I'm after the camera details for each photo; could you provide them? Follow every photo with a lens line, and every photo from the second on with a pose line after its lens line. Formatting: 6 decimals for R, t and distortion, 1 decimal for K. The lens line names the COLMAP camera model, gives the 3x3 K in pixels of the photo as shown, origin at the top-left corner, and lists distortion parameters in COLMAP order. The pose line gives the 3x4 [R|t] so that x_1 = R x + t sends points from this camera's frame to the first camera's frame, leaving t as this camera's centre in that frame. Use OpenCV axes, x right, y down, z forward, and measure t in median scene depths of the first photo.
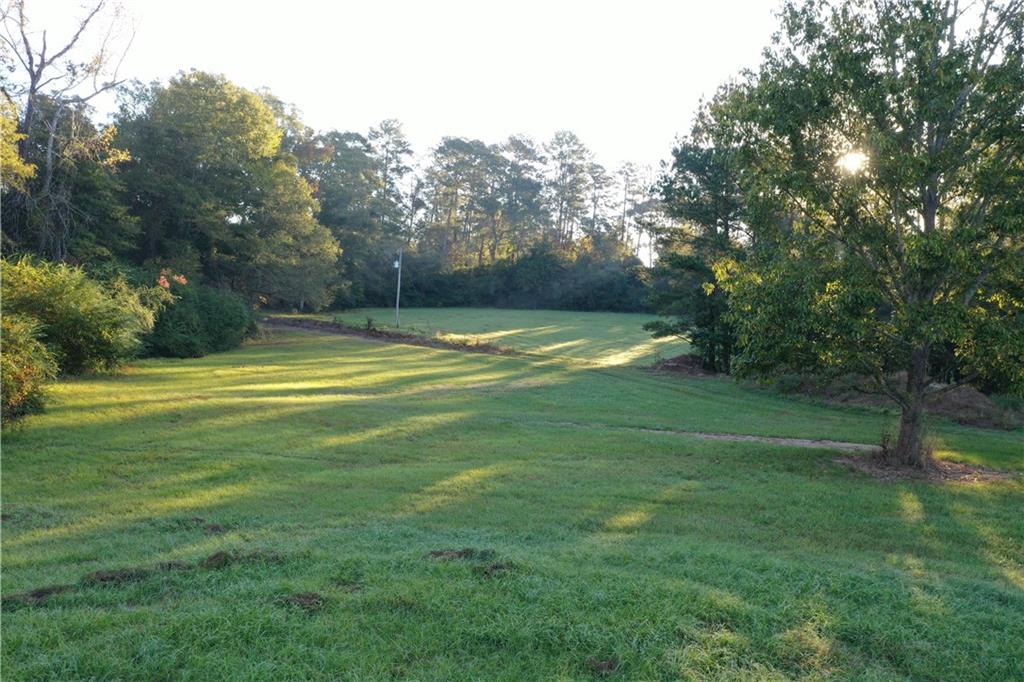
lens RADIAL K [[811.8, 0, 511.3], [0, 811.8, 339.9], [0, 0, 1]] dist [0.008776, 0.007385]
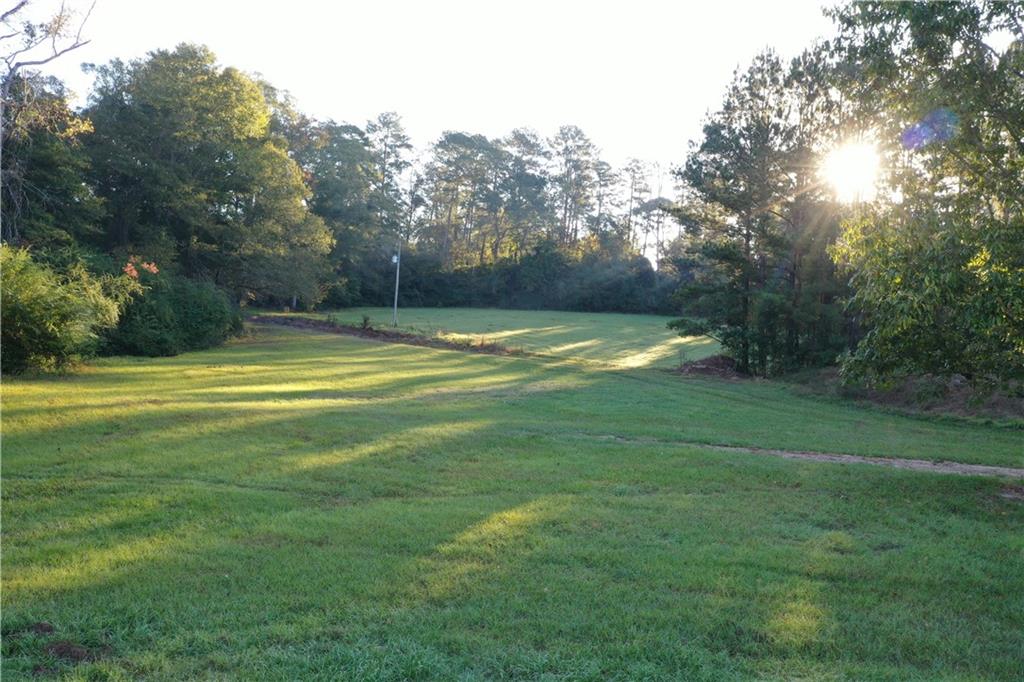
lens RADIAL K [[811.8, 0, 511.9], [0, 811.8, 340.5], [0, 0, 1]] dist [0.008776, 0.007385]
pose [[0.999983, 0.004601, 0.003619, -0.014504], [-0.004588, 0.999982, -0.003786, 0.005640], [-0.003636, 0.003769, 0.999986, 0.098204]]
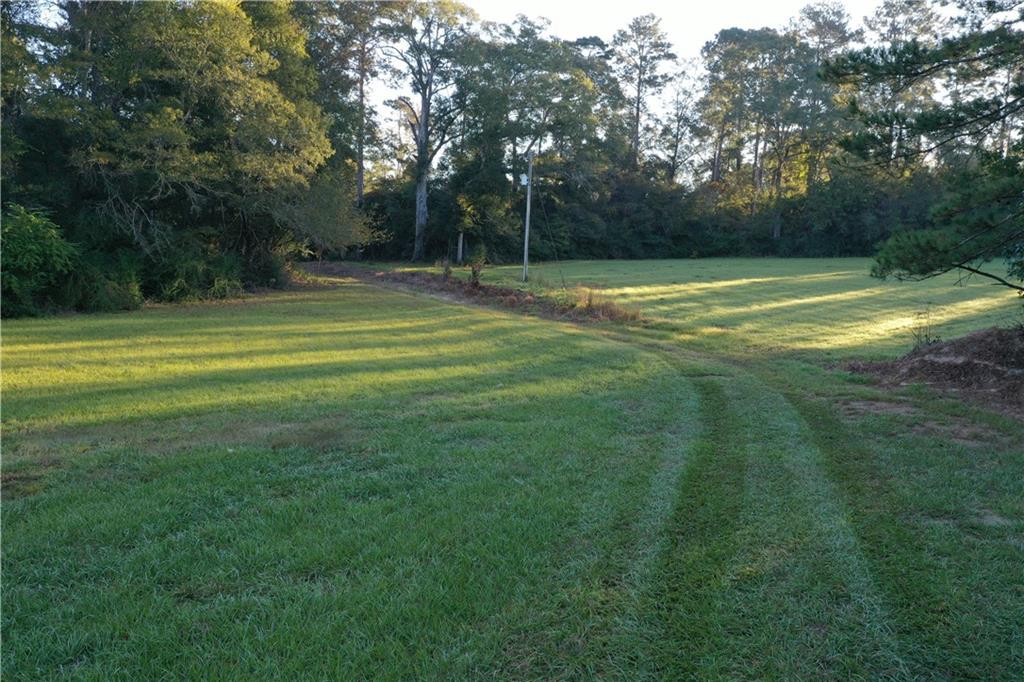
lens RADIAL K [[811.8, 0, 510.6], [0, 811.8, 342.8], [0, 0, 1]] dist [0.008776, 0.007385]
pose [[0.905097, 0.012271, -0.425027, 0.174019], [0.006181, 0.999098, 0.042008, 0.009392], [0.425160, -0.040648, 0.904205, 0.632591]]
